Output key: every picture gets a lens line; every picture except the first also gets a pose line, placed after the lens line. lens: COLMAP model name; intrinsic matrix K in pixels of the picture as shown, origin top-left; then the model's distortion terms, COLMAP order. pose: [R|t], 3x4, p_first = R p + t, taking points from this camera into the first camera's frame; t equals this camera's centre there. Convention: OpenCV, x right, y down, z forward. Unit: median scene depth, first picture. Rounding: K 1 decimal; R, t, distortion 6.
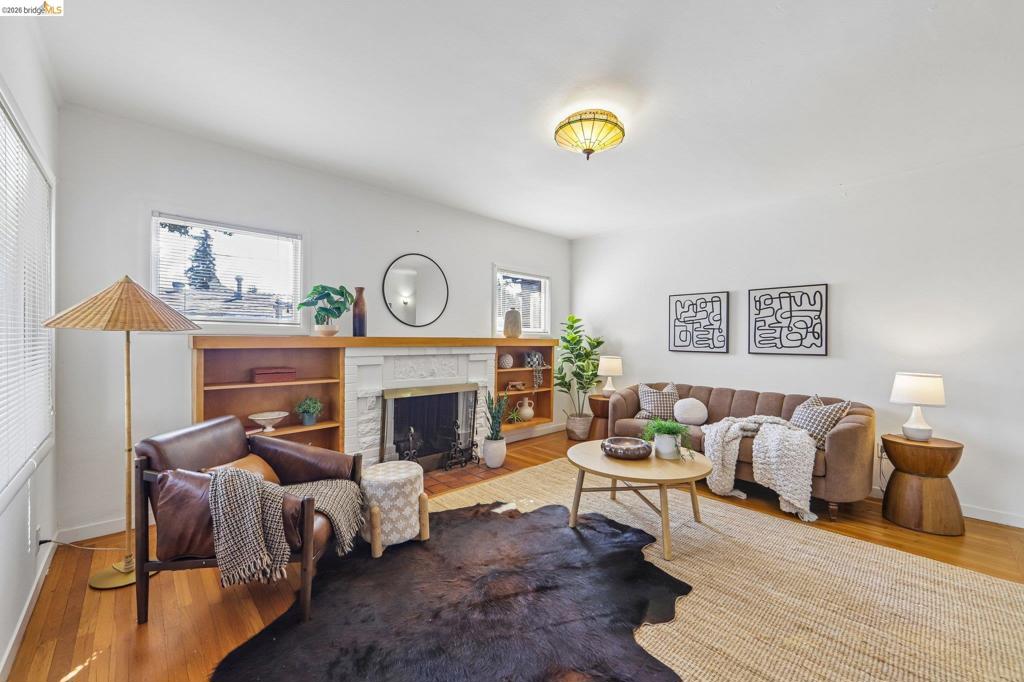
lens RADIAL K [[412.0, 0, 512.0], [0, 412.0, 341.0], [0, 0, 1]] dist [-0.008614, 0.000490]
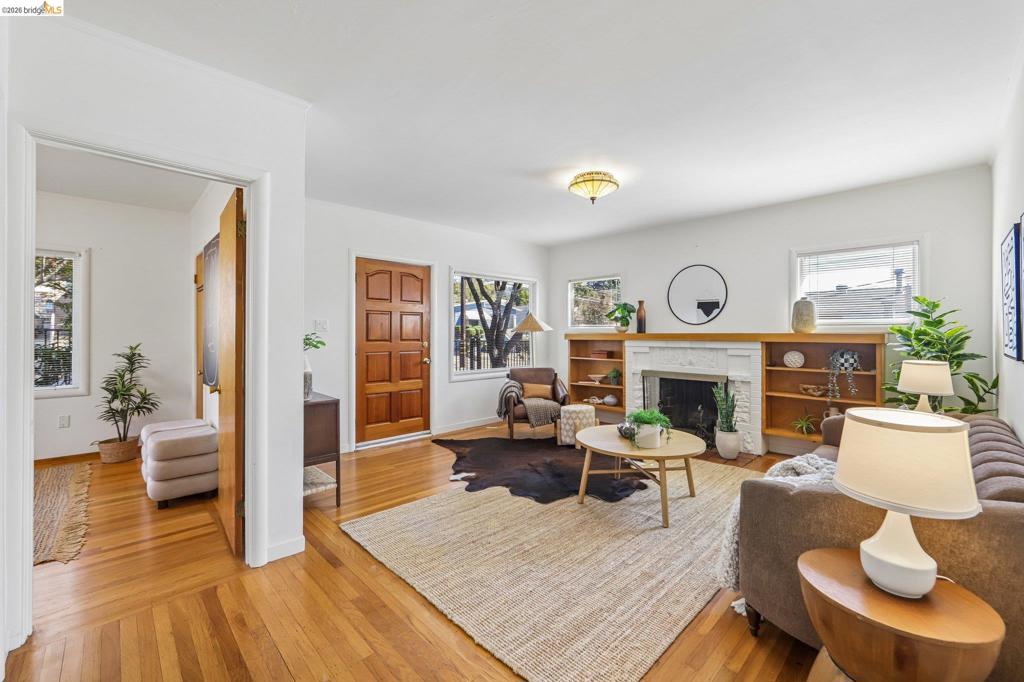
lens RADIAL K [[392.3, 0, 506.3], [0, 392.3, 339.3], [0, 0, 1]] dist [-0.000081, 0.000070]
pose [[-0.013074, 0.003103, -0.999910, 0.893843], [-0.005384, 0.999980, 0.003174, 0.007334], [0.999900, 0.005425, -0.013057, 0.429422]]
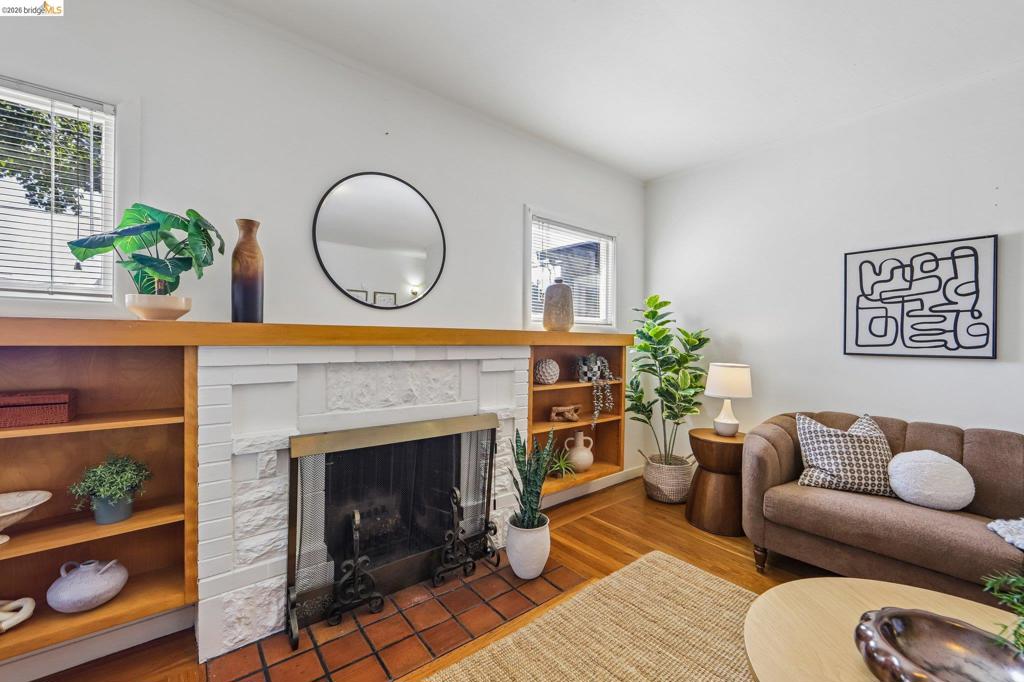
lens RADIAL K [[412.0, 0, 512.0], [0, 412.0, 341.0], [0, 0, 1]] dist [-0.008614, 0.000490]
pose [[0.997133, -0.000795, -0.075662, -0.021714], [0.000265, 0.999975, -0.007021, 0.010722], [0.075666, 0.006981, 0.997109, 0.449001]]
